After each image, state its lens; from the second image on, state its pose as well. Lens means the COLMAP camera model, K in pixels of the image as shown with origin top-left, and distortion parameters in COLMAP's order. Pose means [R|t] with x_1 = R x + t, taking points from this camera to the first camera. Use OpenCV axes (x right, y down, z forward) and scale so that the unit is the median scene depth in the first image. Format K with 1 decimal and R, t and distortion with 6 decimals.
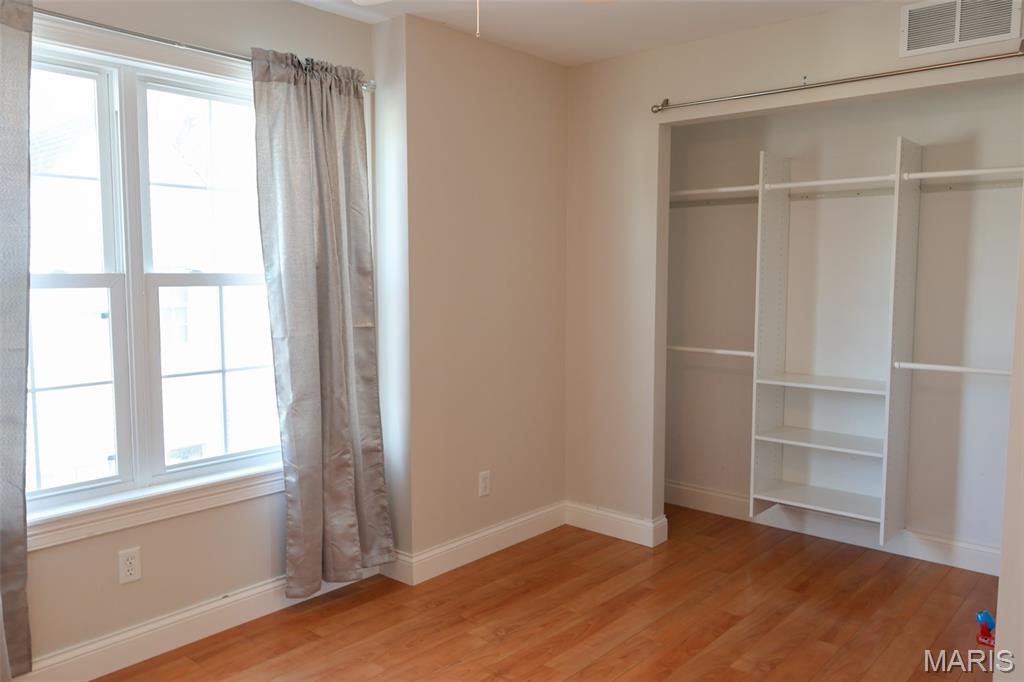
lens RADIAL K [[779.9, 0, 494.2], [0, 779.9, 340.4], [0, 0, 1]] dist [-0.028156, 0.005730]
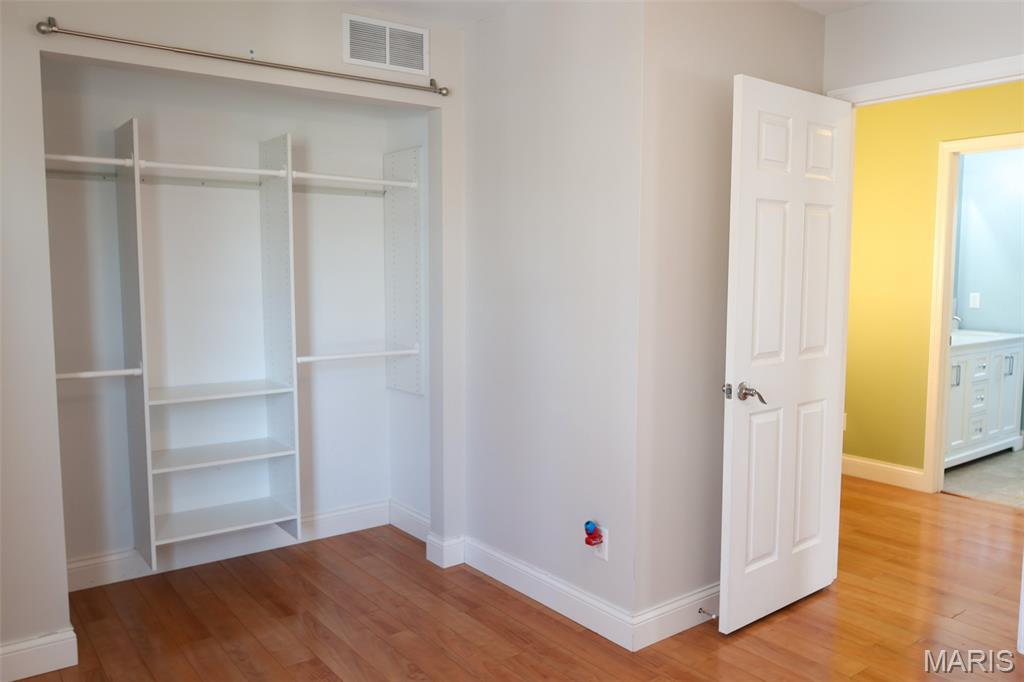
lens RADIAL K [[802.8, 0, 512.0], [0, 802.8, 341.0], [0, 0, 1]] dist [0.002447, 0.002346]
pose [[0.186448, -0.090071, 0.978327, -0.430787], [0.081578, 0.993769, 0.075946, -0.047803], [-0.979072, 0.065650, 0.192634, 0.491505]]
